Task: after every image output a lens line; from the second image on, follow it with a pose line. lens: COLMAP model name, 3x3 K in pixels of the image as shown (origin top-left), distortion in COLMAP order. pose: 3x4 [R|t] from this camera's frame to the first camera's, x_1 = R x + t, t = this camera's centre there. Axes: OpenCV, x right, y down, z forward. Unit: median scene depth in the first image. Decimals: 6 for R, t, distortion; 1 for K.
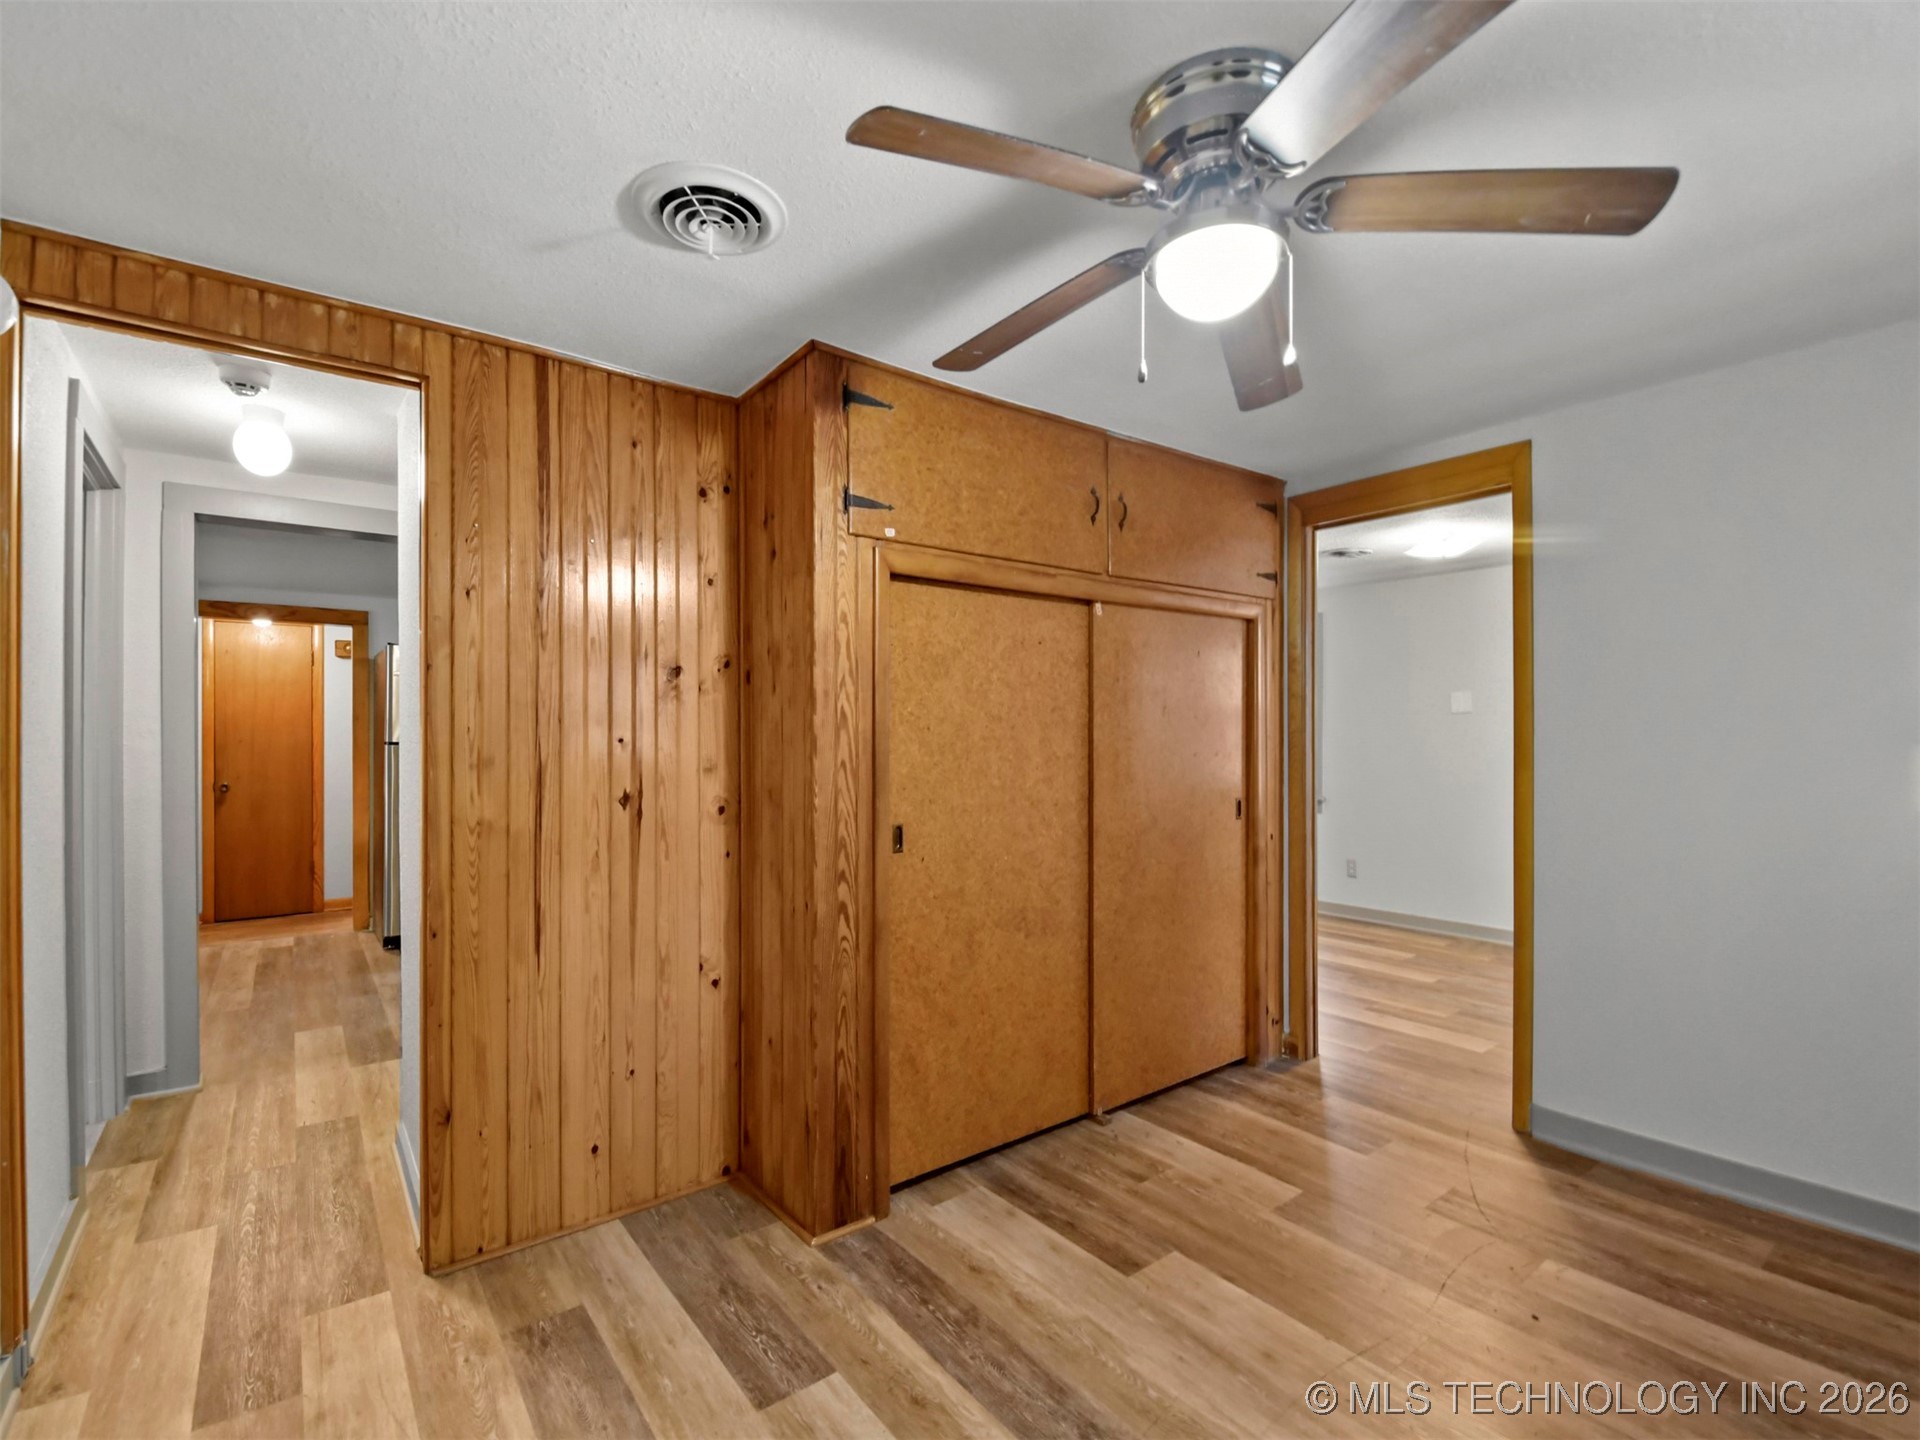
lens RADIAL K [[881.4, 0, 932.2], [0, 881.4, 727.7], [0, 0, 1]] dist [0.017977, -0.019399]
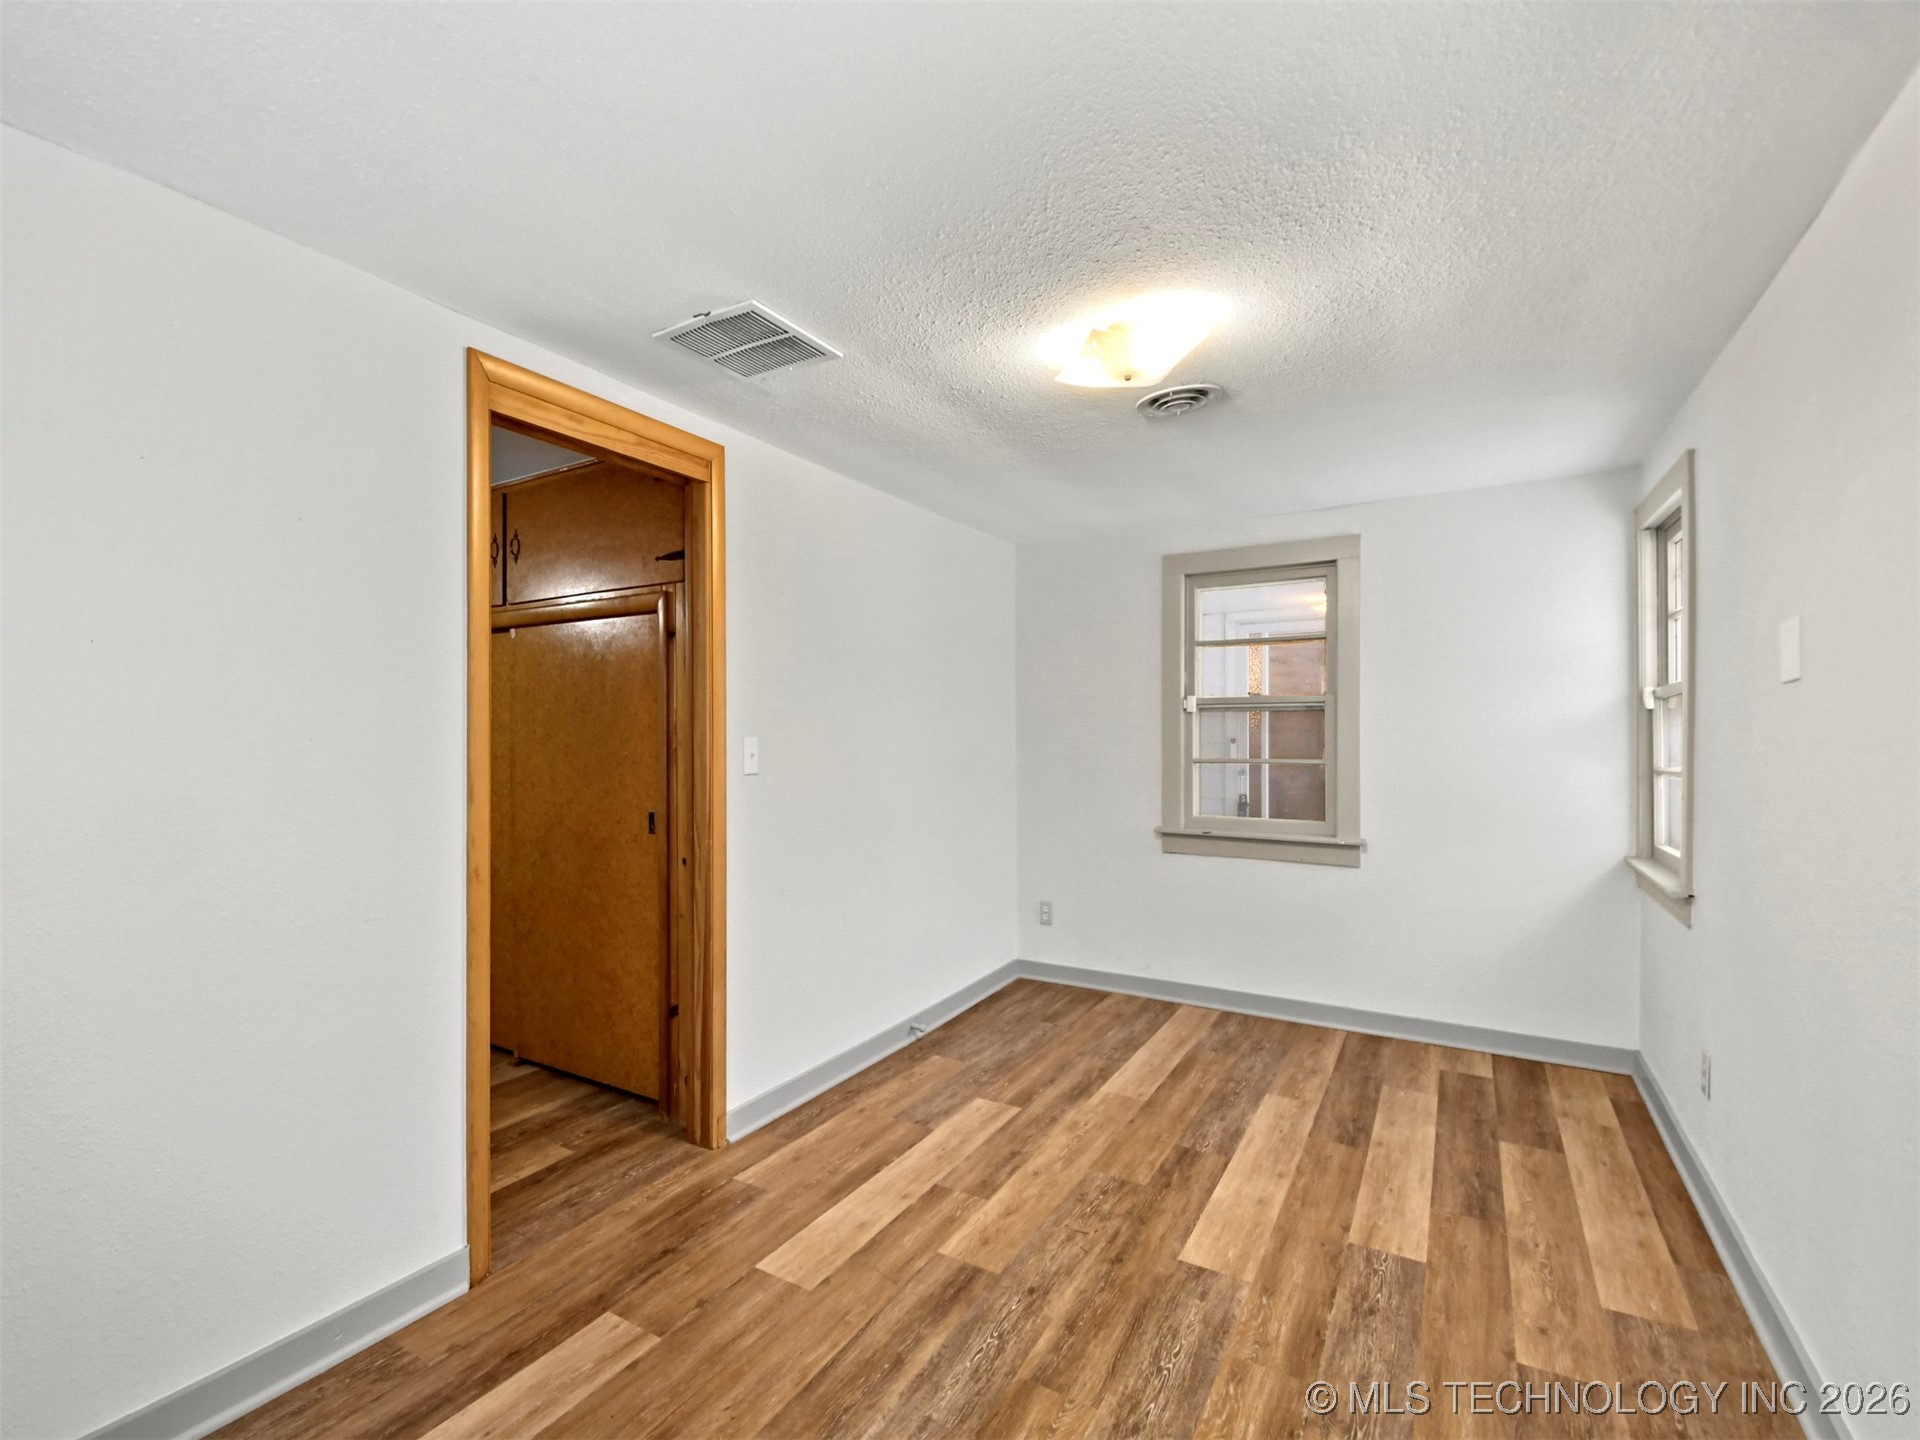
lens RADIAL K [[857.9, 0, 960.7], [0, 857.9, 743.8], [0, 0, 1]] dist [0.014839, -0.017172]
pose [[0.381041, 0.006119, -0.924538, 1.831192], [-0.004879, 0.999977, 0.004607, 0.008612], [0.924545, 0.002756, 0.381062, 1.366704]]
